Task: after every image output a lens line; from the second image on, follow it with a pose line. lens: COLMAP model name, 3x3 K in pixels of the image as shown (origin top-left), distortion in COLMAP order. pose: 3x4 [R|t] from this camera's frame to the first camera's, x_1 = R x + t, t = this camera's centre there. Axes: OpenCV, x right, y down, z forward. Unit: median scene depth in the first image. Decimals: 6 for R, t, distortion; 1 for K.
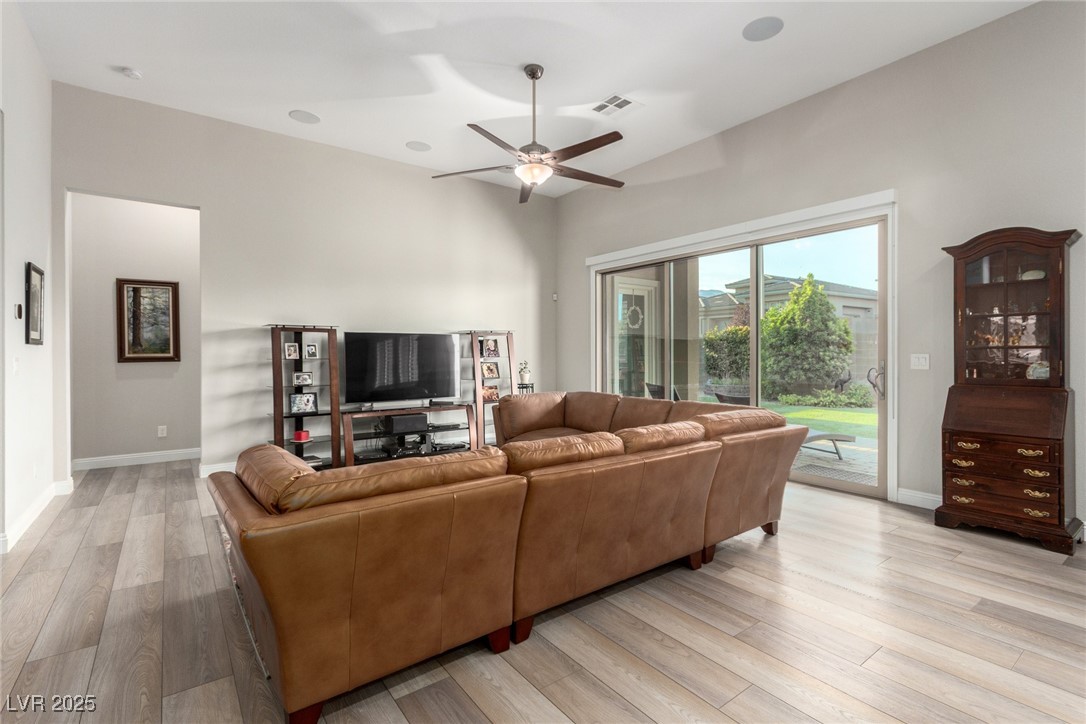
lens RADIAL K [[501.0, 0, 542.3], [0, 501.0, 358.4], [0, 0, 1]] dist [0.002772, 0.000214]
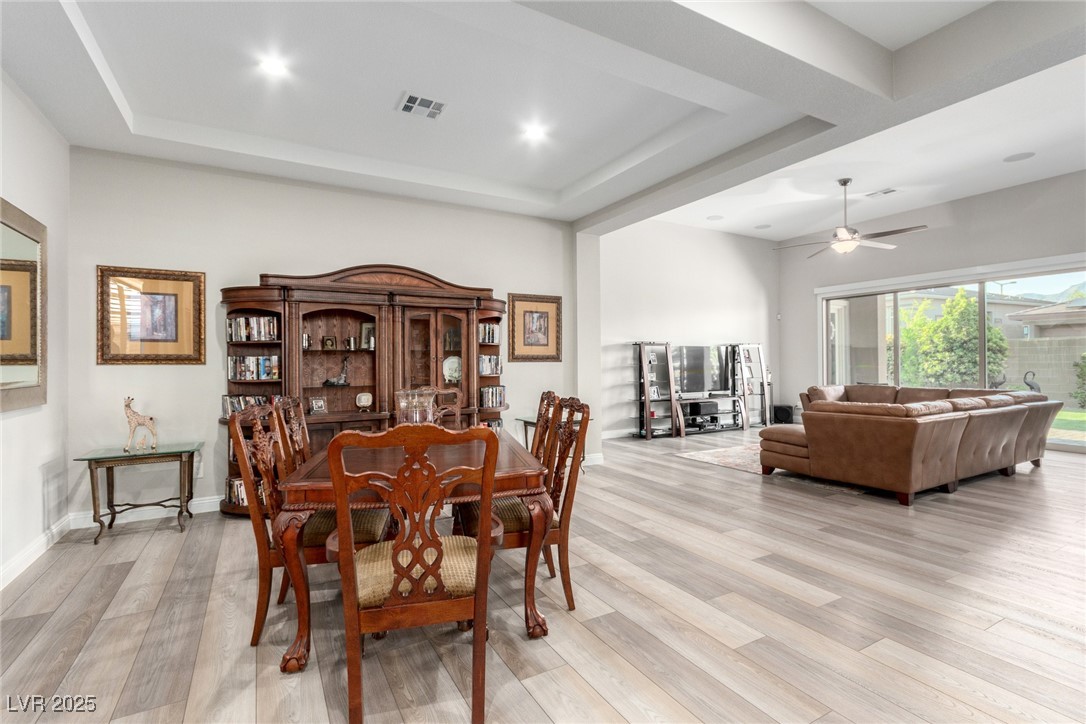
lens RADIAL K [[501.0, 0, 542.6], [0, 501.0, 362.0], [0, 0, 1]] dist [0.002772, 0.000214]
pose [[0.992141, -0.007728, -0.124887, -0.268475], [0.006389, 0.999918, -0.011119, 0.003860], [0.124963, 0.010233, 0.992109, -0.236437]]
